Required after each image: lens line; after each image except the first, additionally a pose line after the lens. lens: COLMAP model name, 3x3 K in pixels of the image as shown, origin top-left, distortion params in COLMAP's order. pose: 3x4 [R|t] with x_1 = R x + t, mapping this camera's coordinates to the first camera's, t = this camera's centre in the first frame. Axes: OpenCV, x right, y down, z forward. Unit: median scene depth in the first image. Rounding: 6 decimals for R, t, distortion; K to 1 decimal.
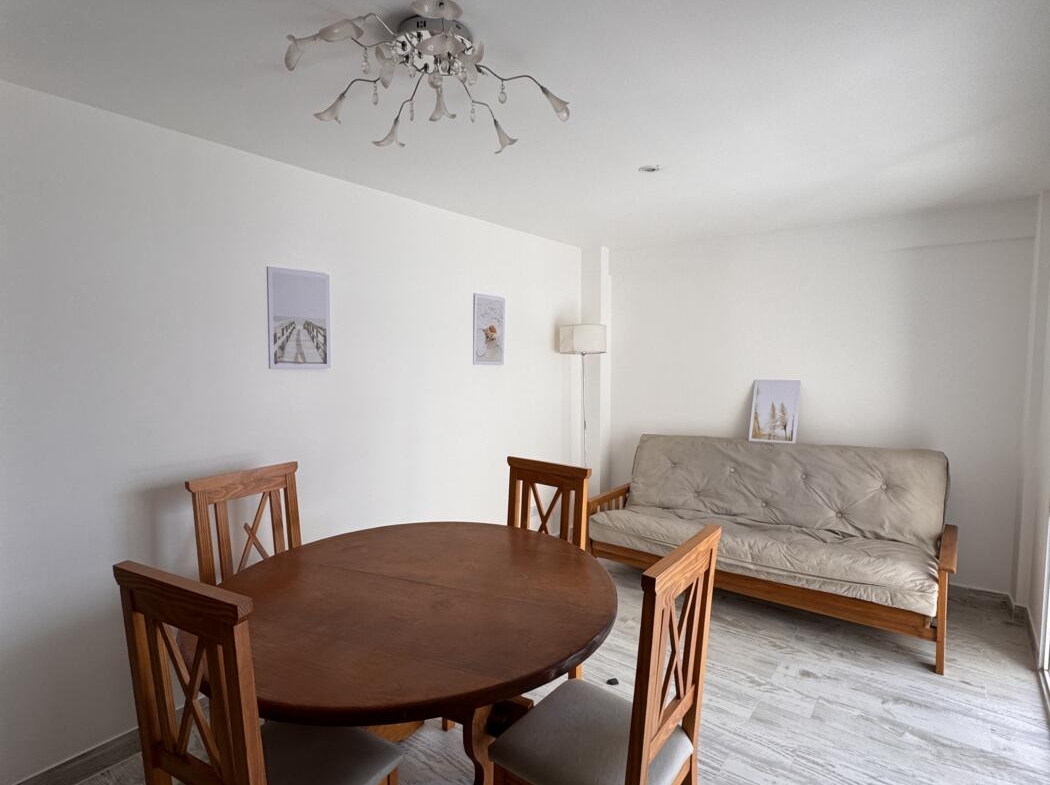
lens RADIAL K [[426.7, 0, 527.0], [0, 426.7, 405.4], [0, 0, 1]] dist [-0.000663, 0.000111]
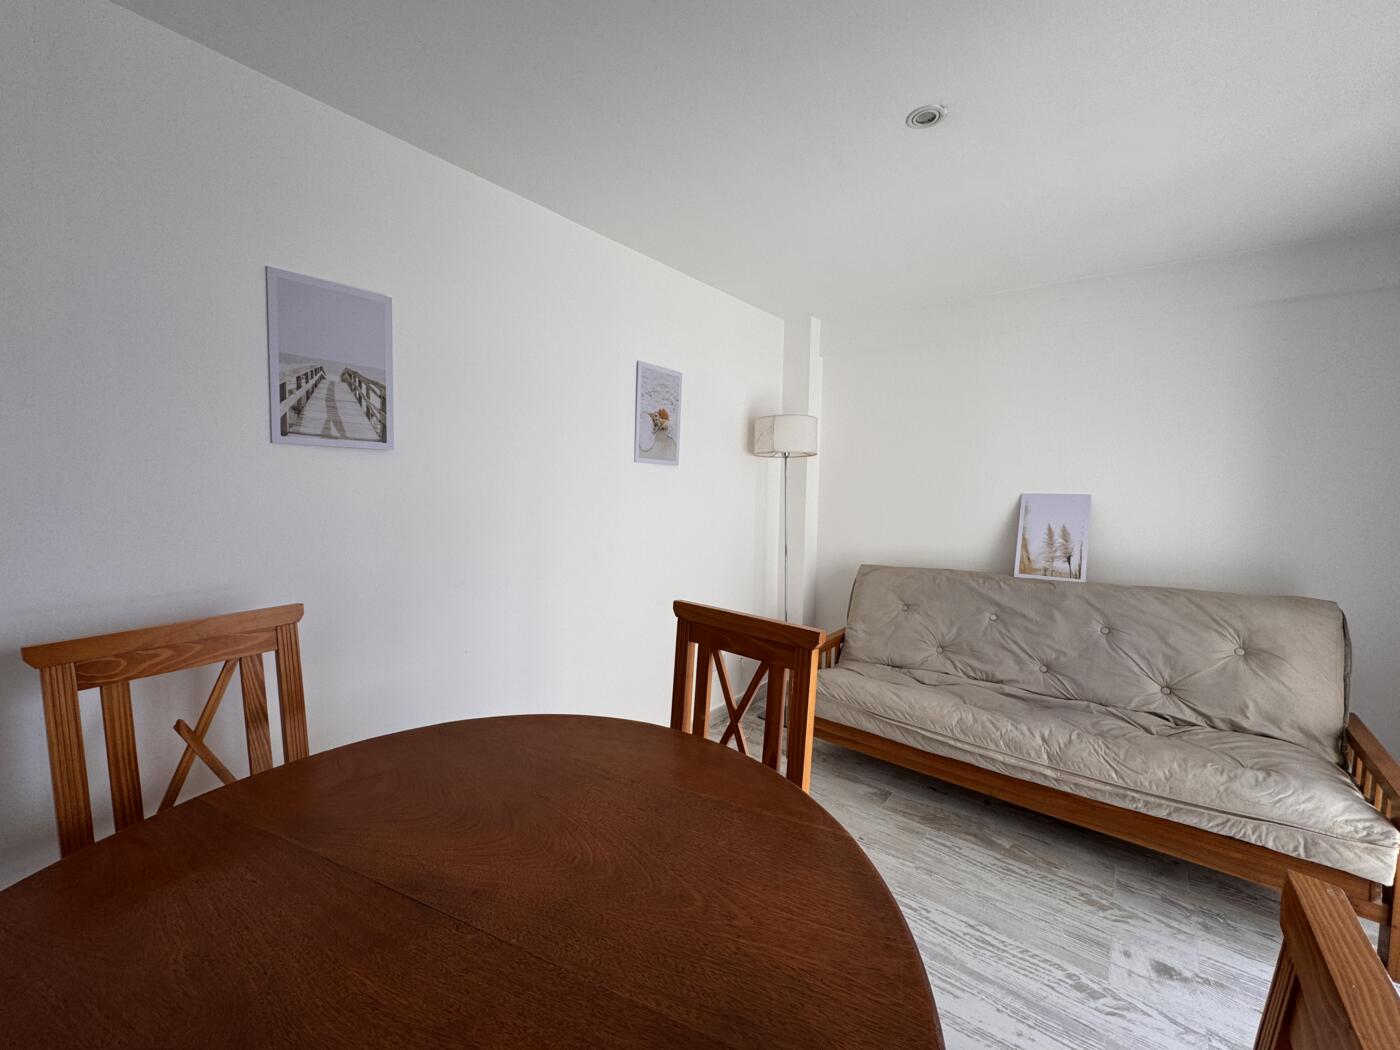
lens RADIAL K [[558.3, 0, 700.0], [0, 558.3, 525.0], [0, 0, 1]] dist [-0.002433, 0.000516]
pose [[0.999670, 0.019001, -0.017297, 0.000693], [-0.018959, 0.999817, 0.002602, 0.006790], [0.017343, -0.002273, 0.999847, 0.123368]]
